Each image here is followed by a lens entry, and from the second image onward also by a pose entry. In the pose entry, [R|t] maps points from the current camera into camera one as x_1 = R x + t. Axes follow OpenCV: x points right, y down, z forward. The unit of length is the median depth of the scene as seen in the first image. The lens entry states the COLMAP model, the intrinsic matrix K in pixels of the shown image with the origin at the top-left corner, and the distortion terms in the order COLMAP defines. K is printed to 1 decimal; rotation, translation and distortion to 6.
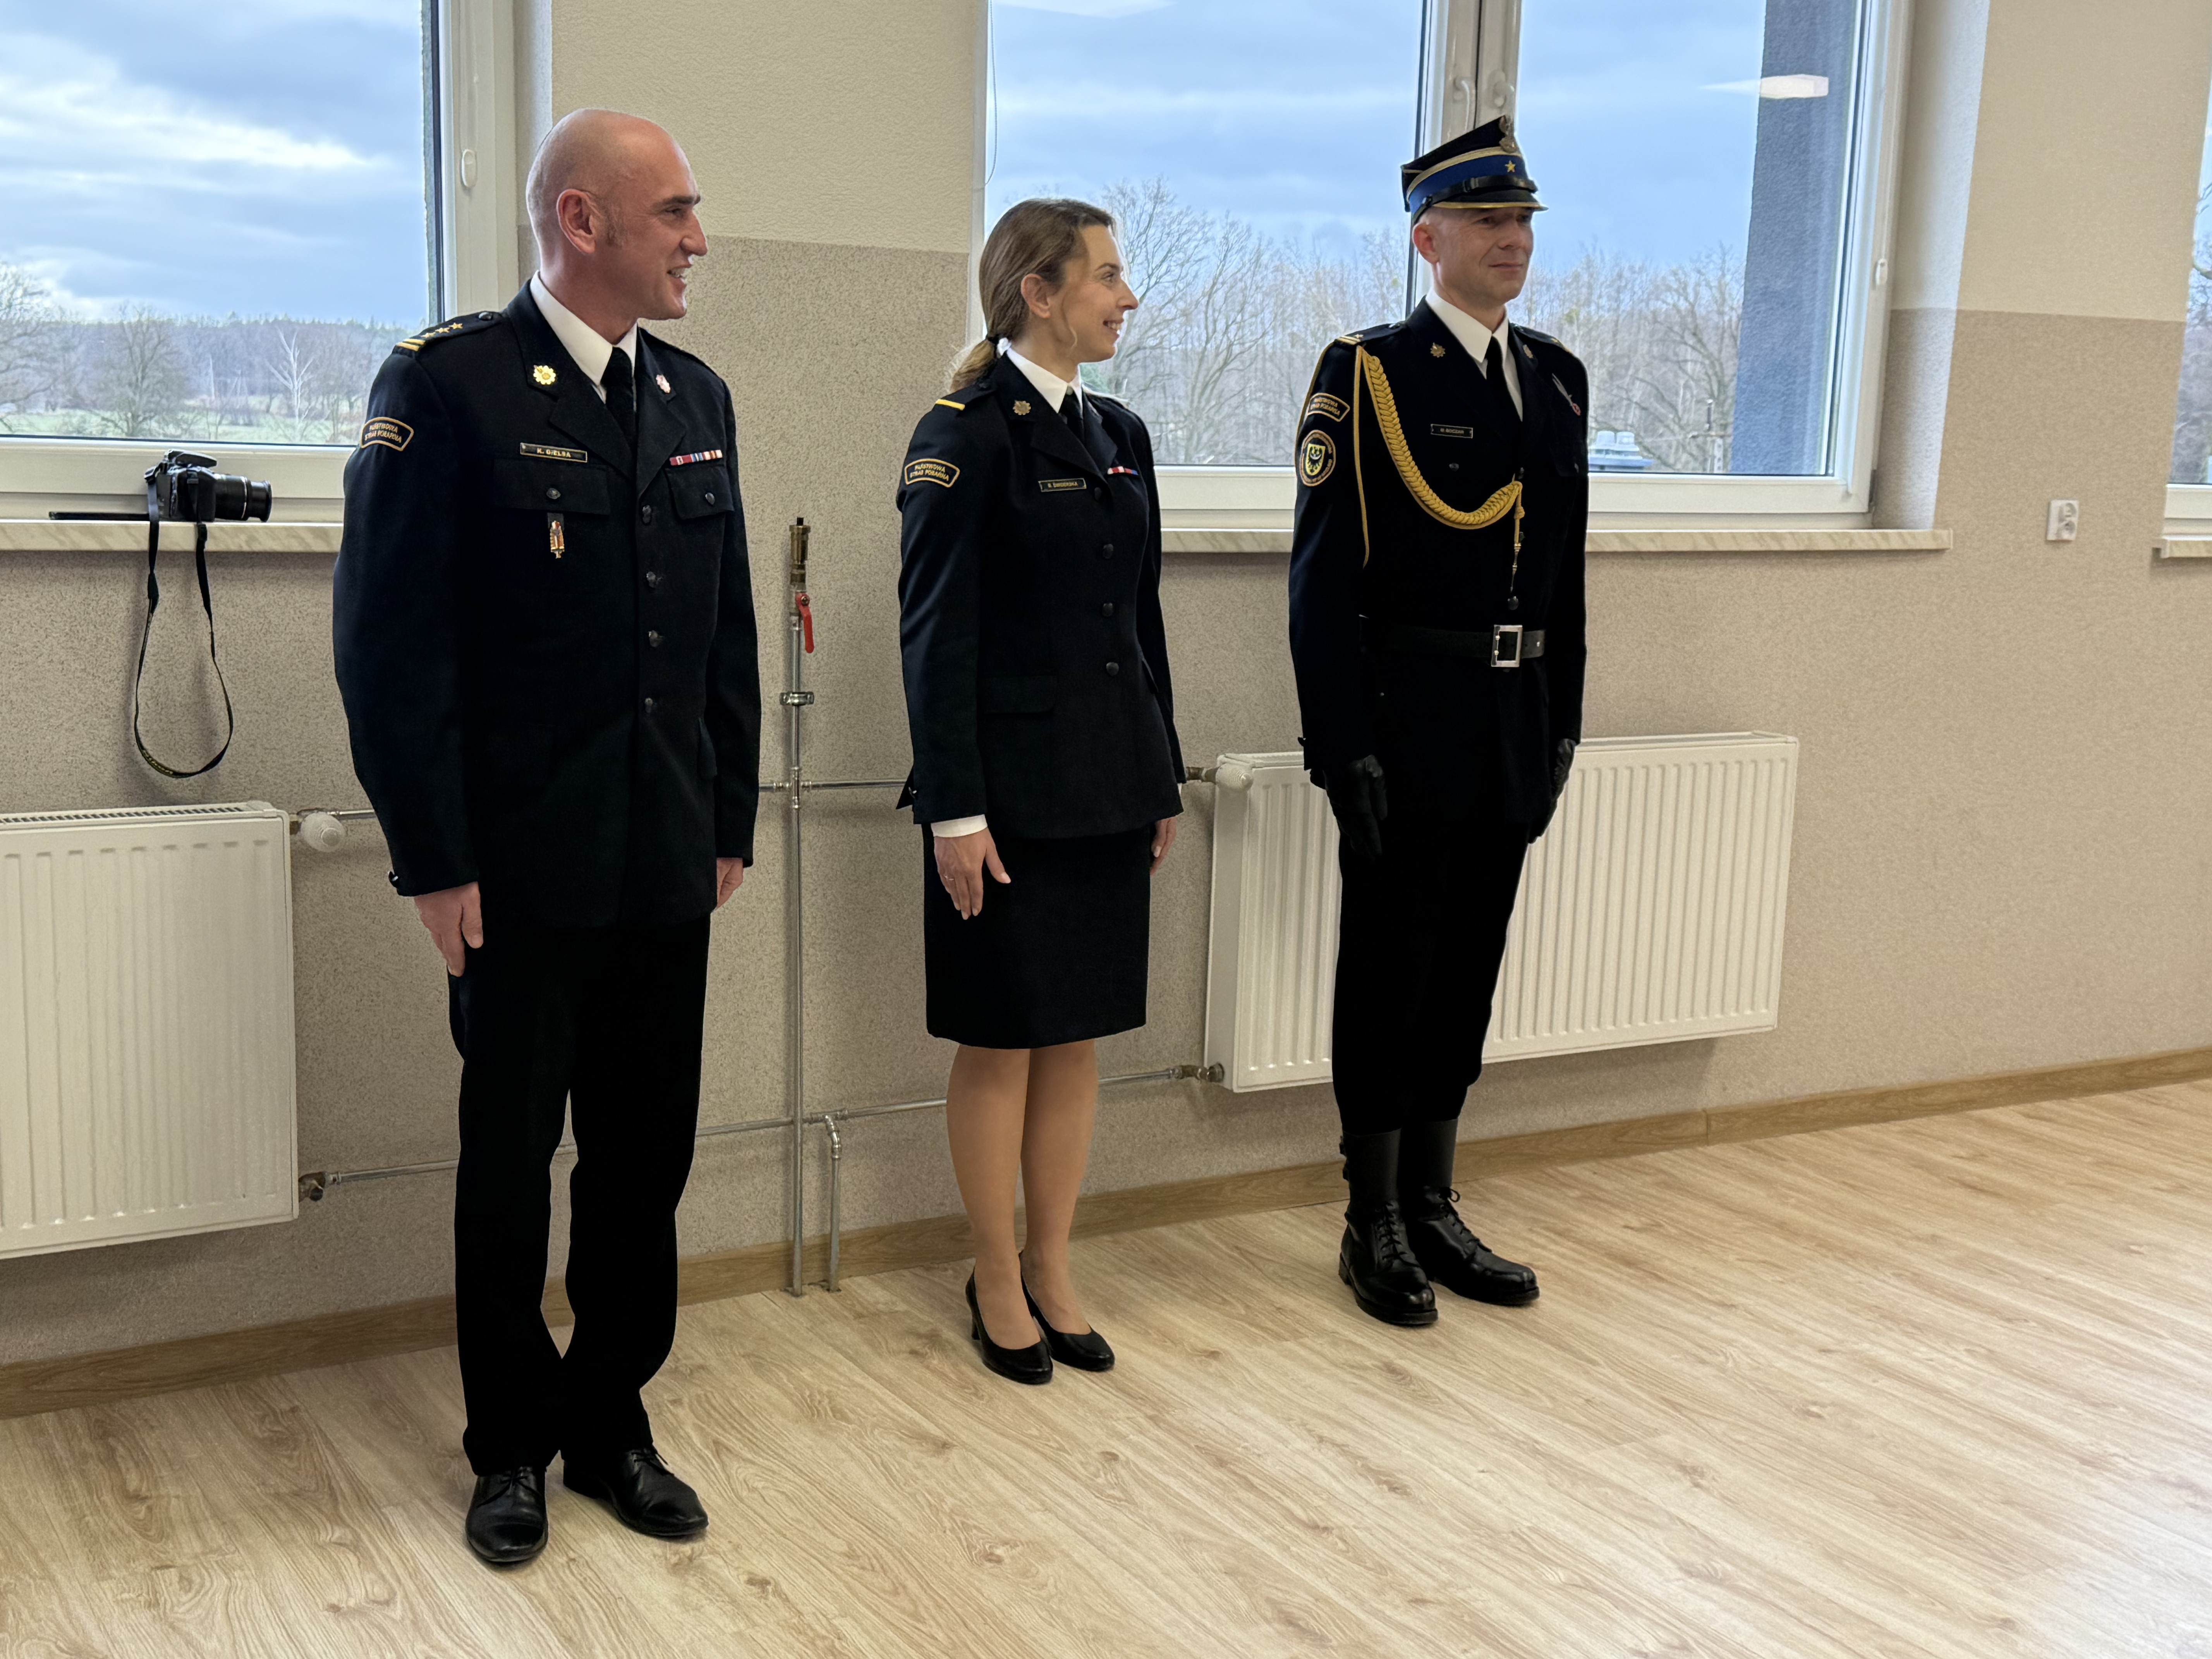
lens RADIAL K [[2635.1, 0, 1106.0], [0, 2635.1, 829.5], [0, 0, 1]] dist [0.017488, 0.022312]
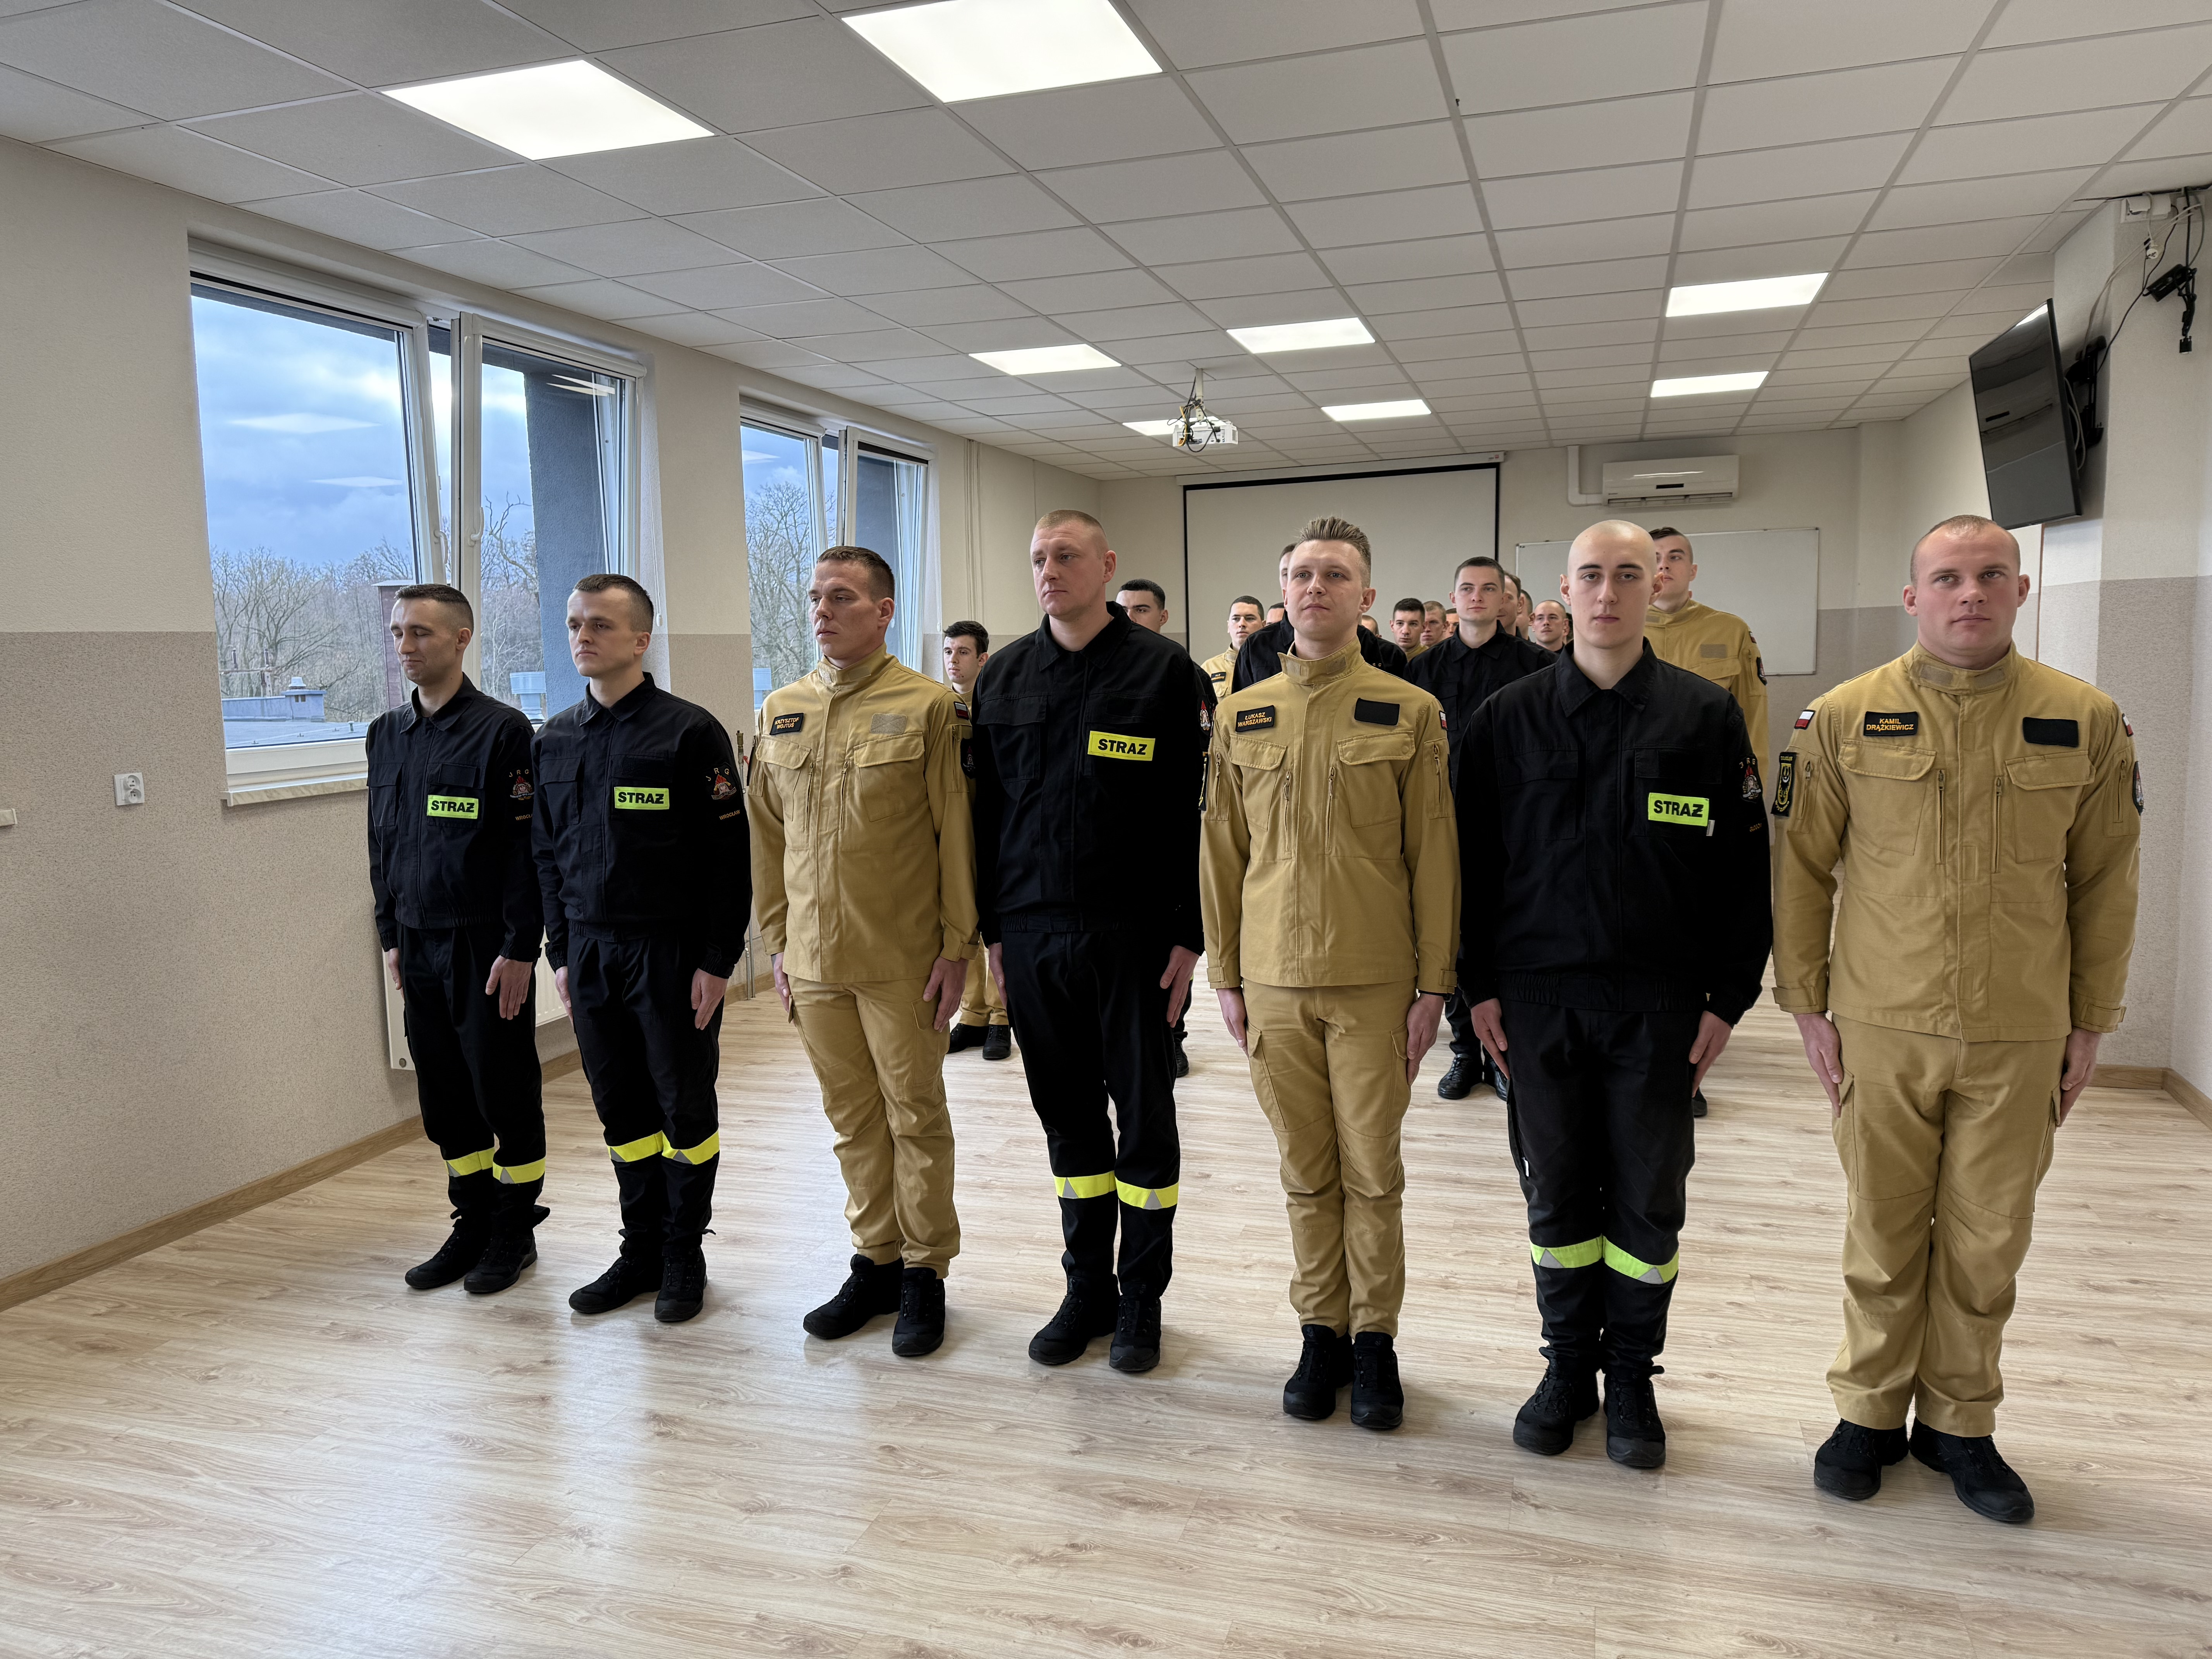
lens RADIAL K [[1541.7, 0, 1106.0], [0, 1541.7, 829.5], [0, 0, 1]] dist [-0.008788, -0.002076]
pose [[0.732259, -0.127621, 0.668962, 0.208041], [0.157924, 0.987330, 0.015492, -0.034101], [-0.662463, 0.094301, 0.743136, 0.132349]]
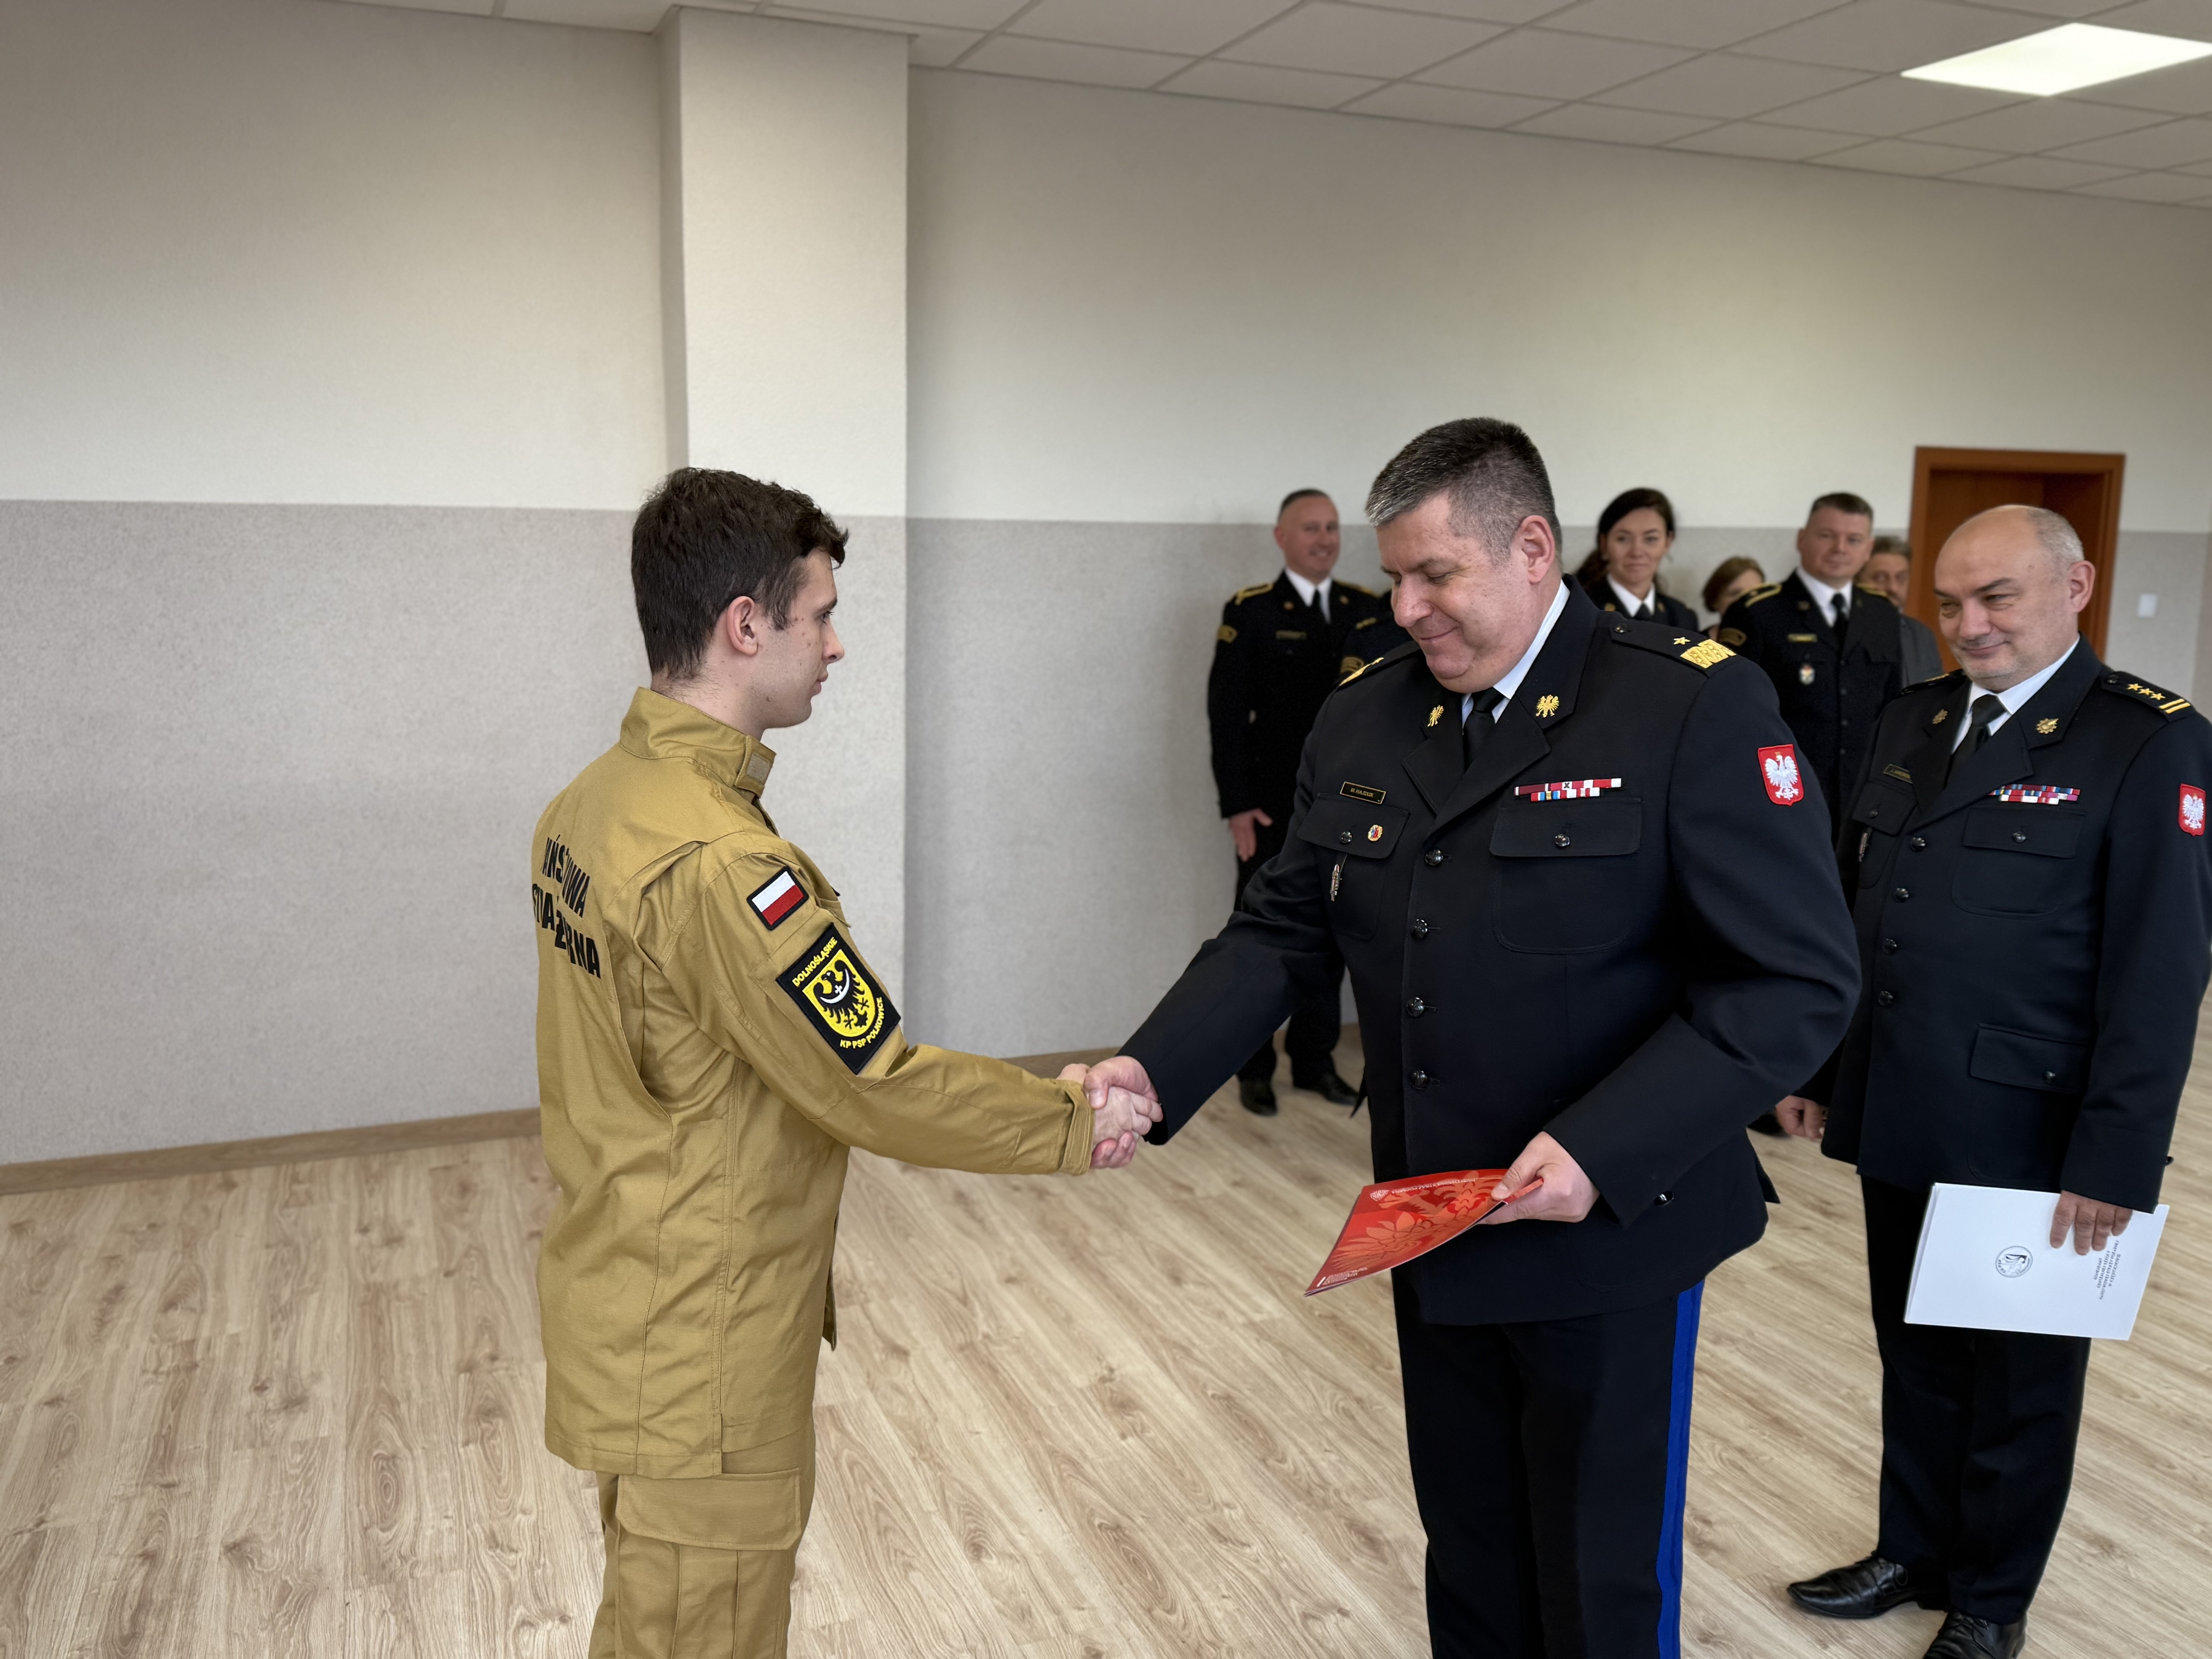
lens RADIAL K [[1779.6, 0, 1106.0], [0, 1779.6, 829.5], [0, 0, 1]] dist [-0.006227, -0.011378]
pose [[-0.990969, -0.063746, 0.117970, 0.556282], [-0.022482, 0.946306, 0.322491, -0.177827], [-0.132193, 0.316926, -0.939193, 0.973102]]
